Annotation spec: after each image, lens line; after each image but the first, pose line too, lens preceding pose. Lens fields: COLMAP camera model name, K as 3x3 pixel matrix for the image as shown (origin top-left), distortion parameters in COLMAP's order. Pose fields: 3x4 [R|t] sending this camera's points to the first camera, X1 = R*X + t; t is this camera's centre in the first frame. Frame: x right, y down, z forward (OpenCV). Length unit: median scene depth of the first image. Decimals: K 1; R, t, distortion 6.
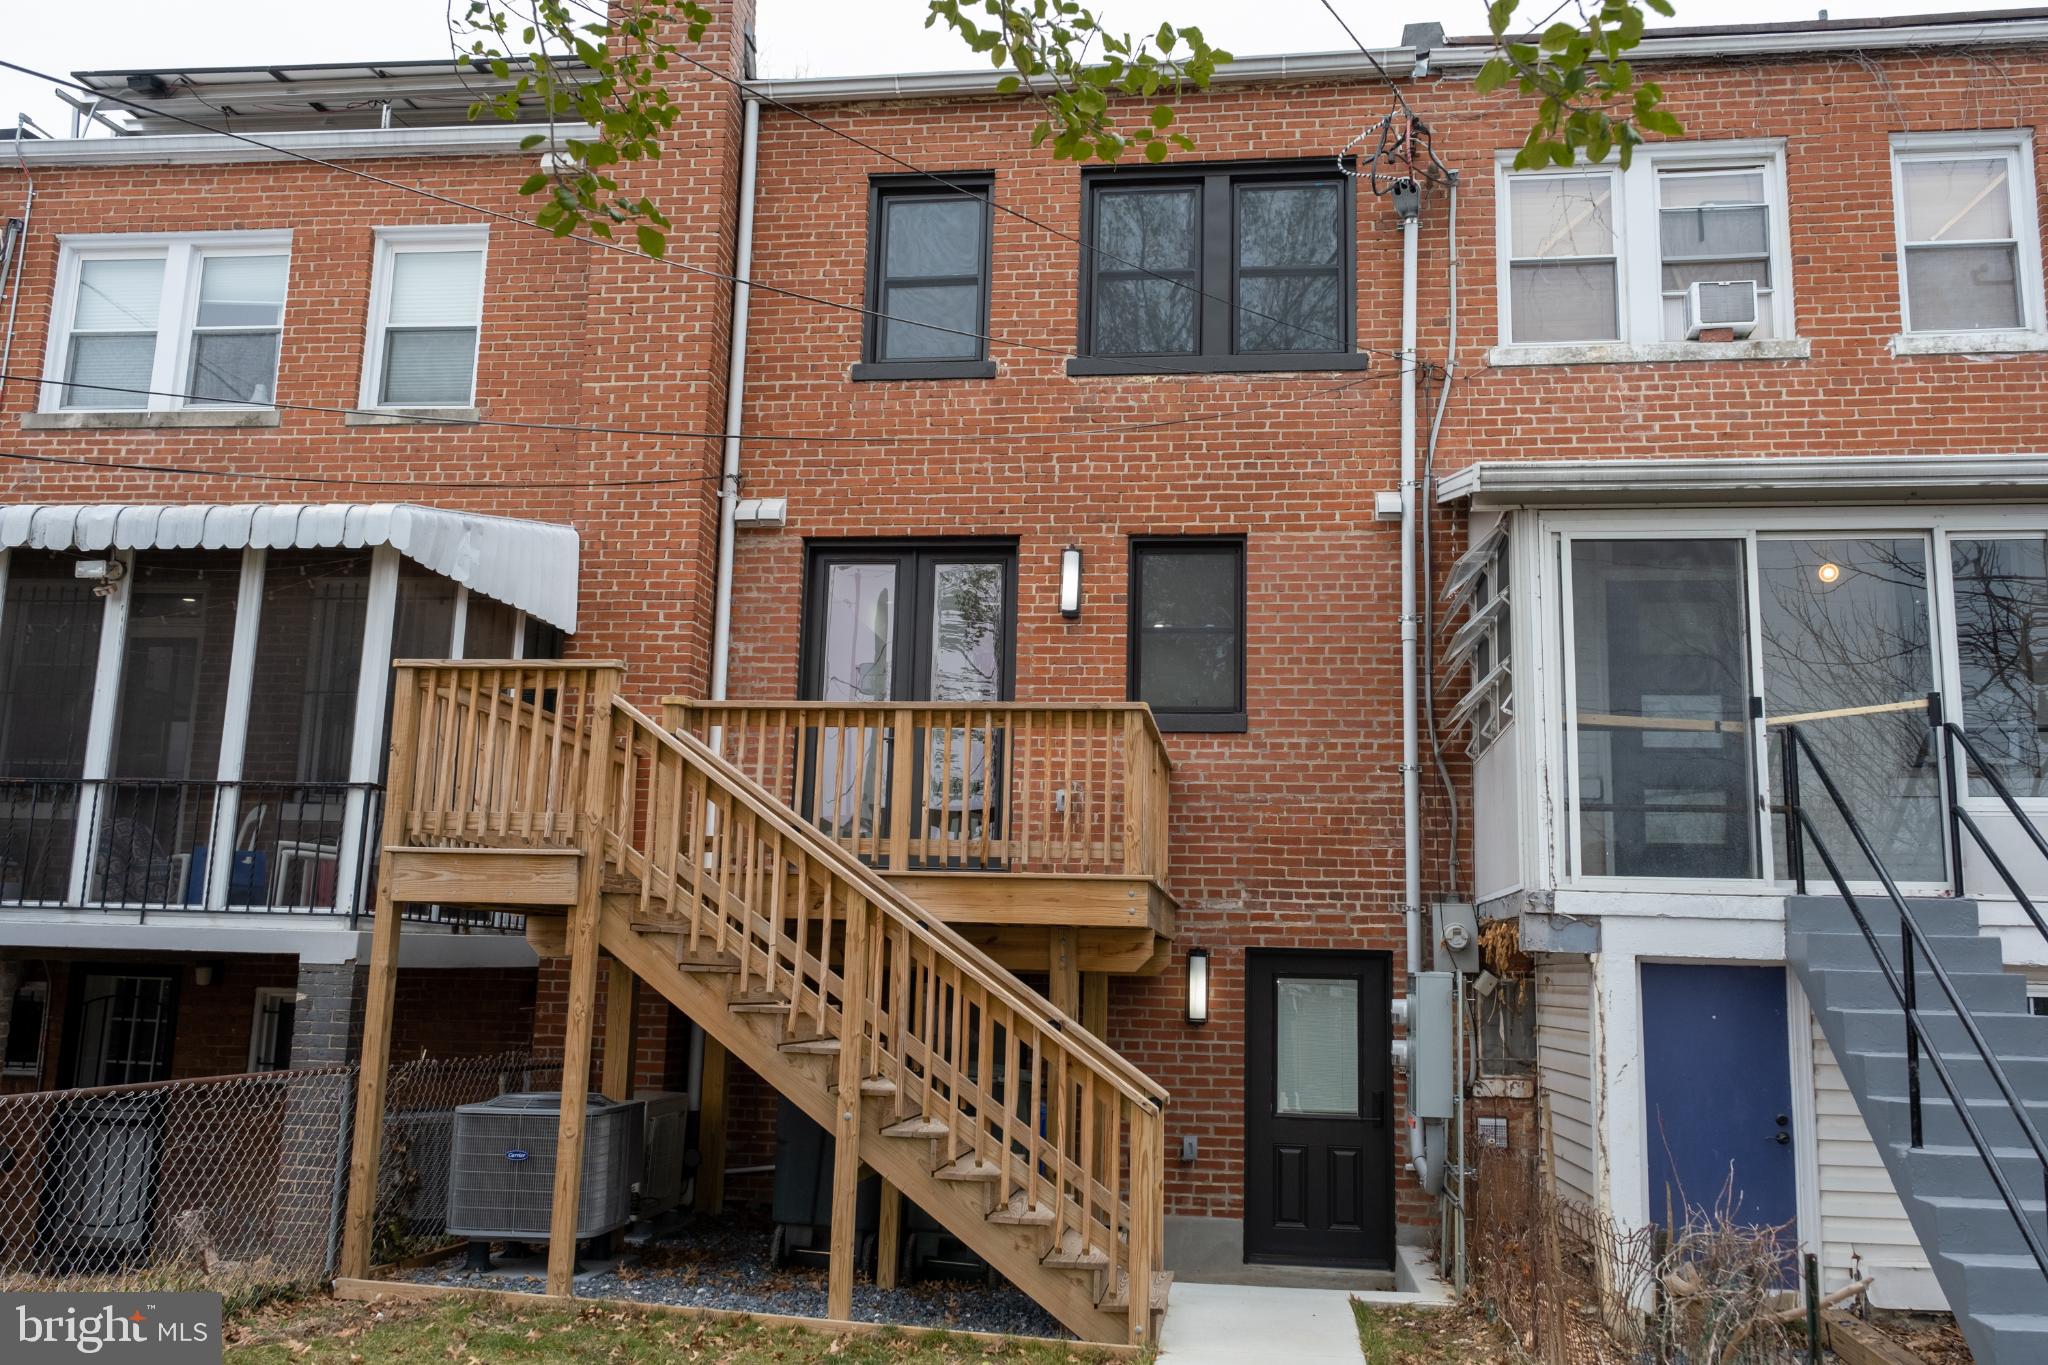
lens RADIAL K [[1736.3, 0, 1040.4], [0, 1736.3, 681.5], [0, 0, 1]] dist [-0.009351, 0.000022]
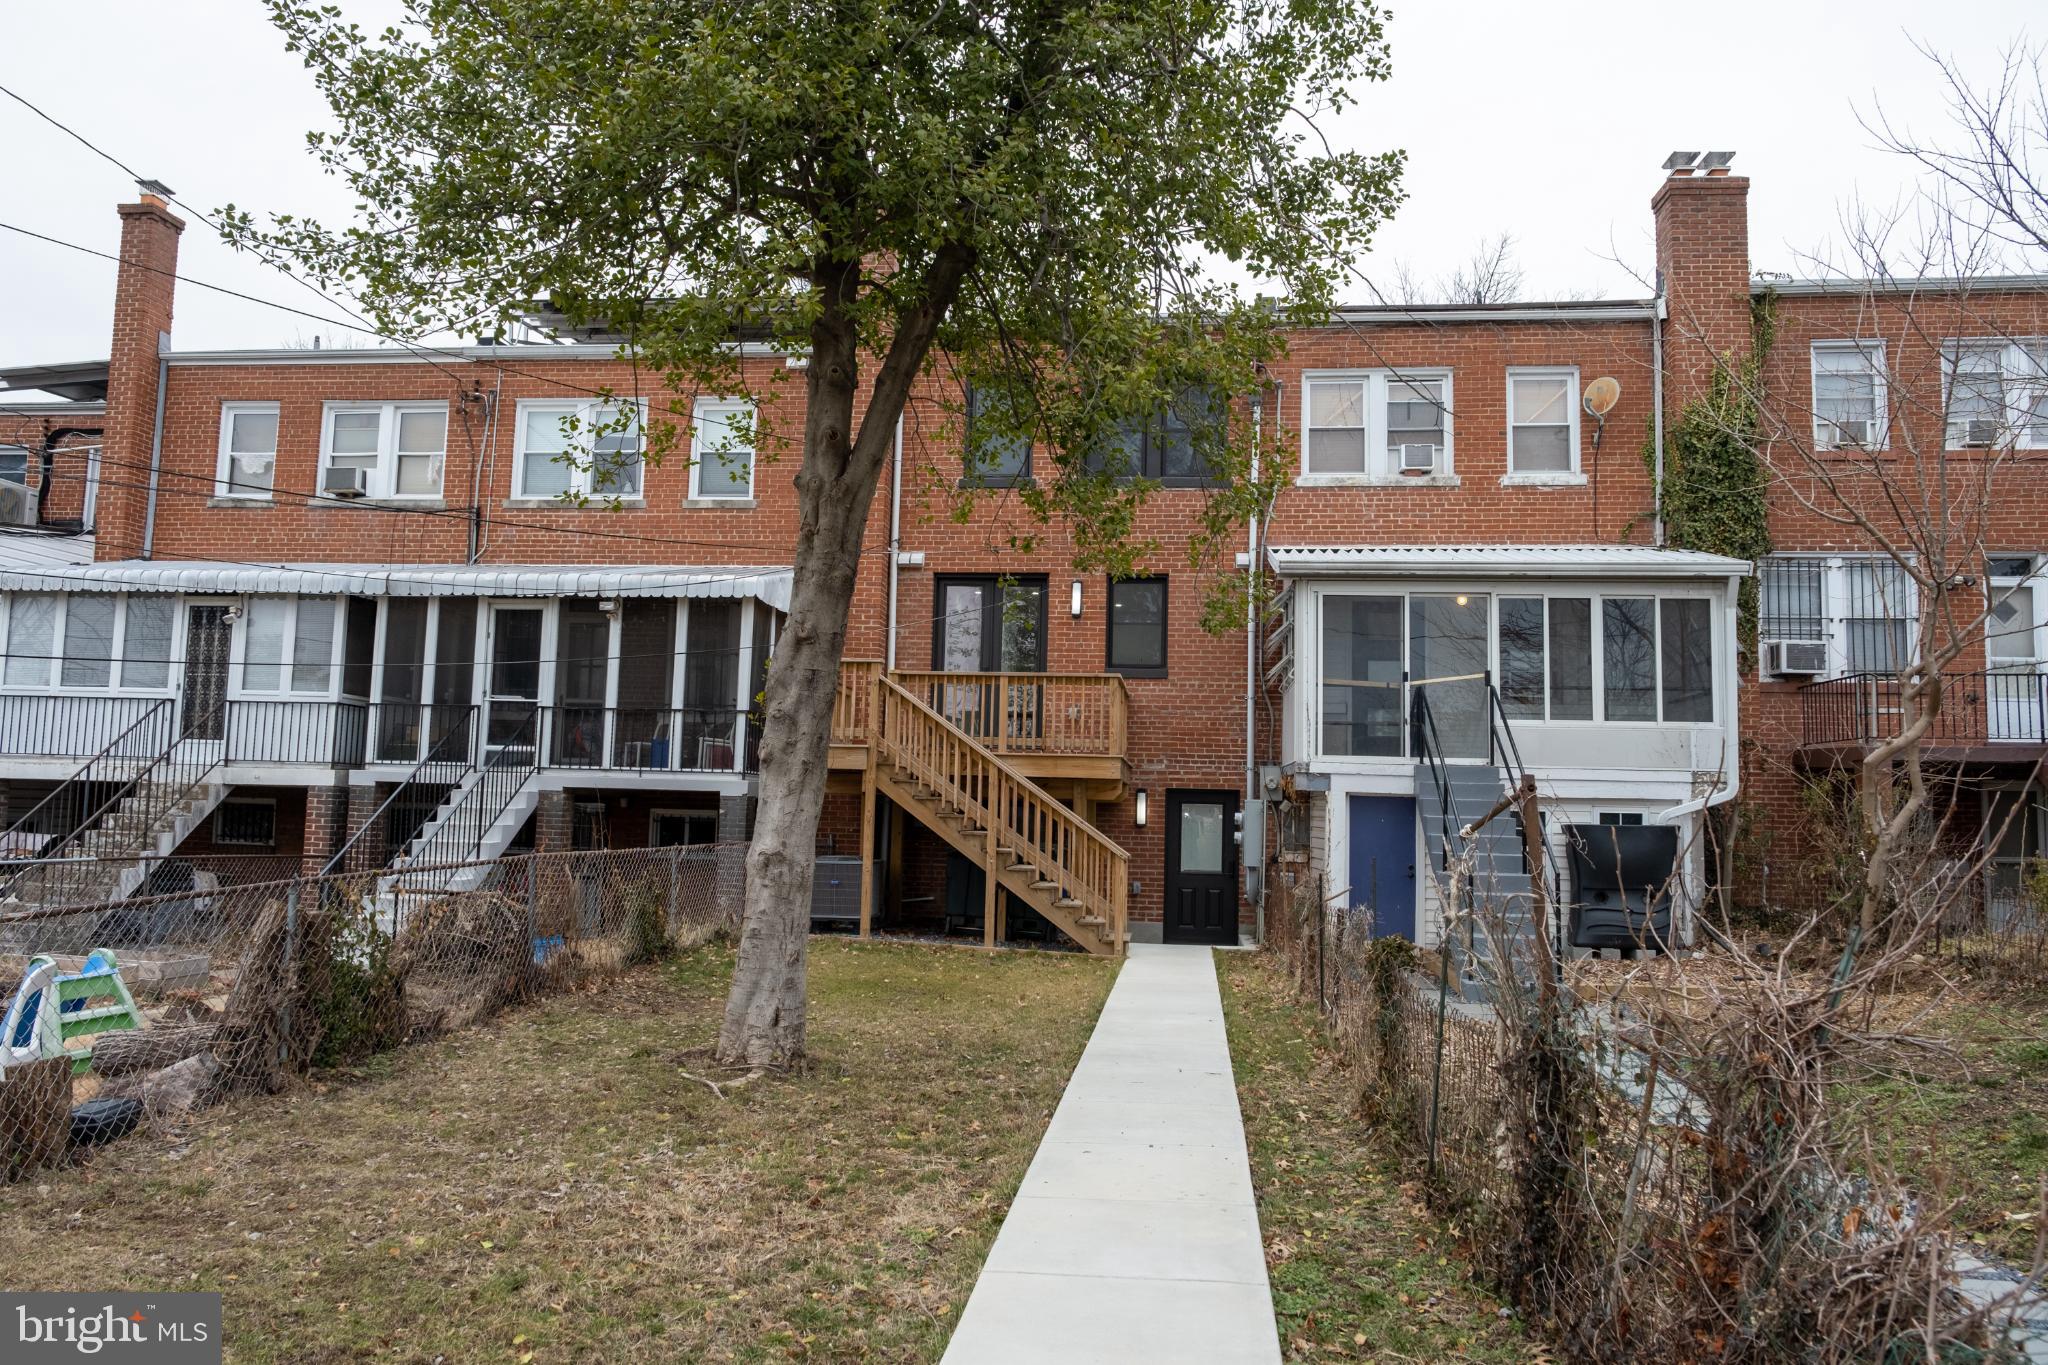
lens RADIAL K [[1406.1, 0, 1013.4], [0, 1406.1, 680.0], [0, 0, 1]] dist [-0.034158, 0.017047]
pose [[0.999964, 0.000930, 0.008384, -0.071122], [-0.001573, 0.997033, 0.076964, -0.095440], [-0.008287, -0.076974, 0.996999, -0.603777]]
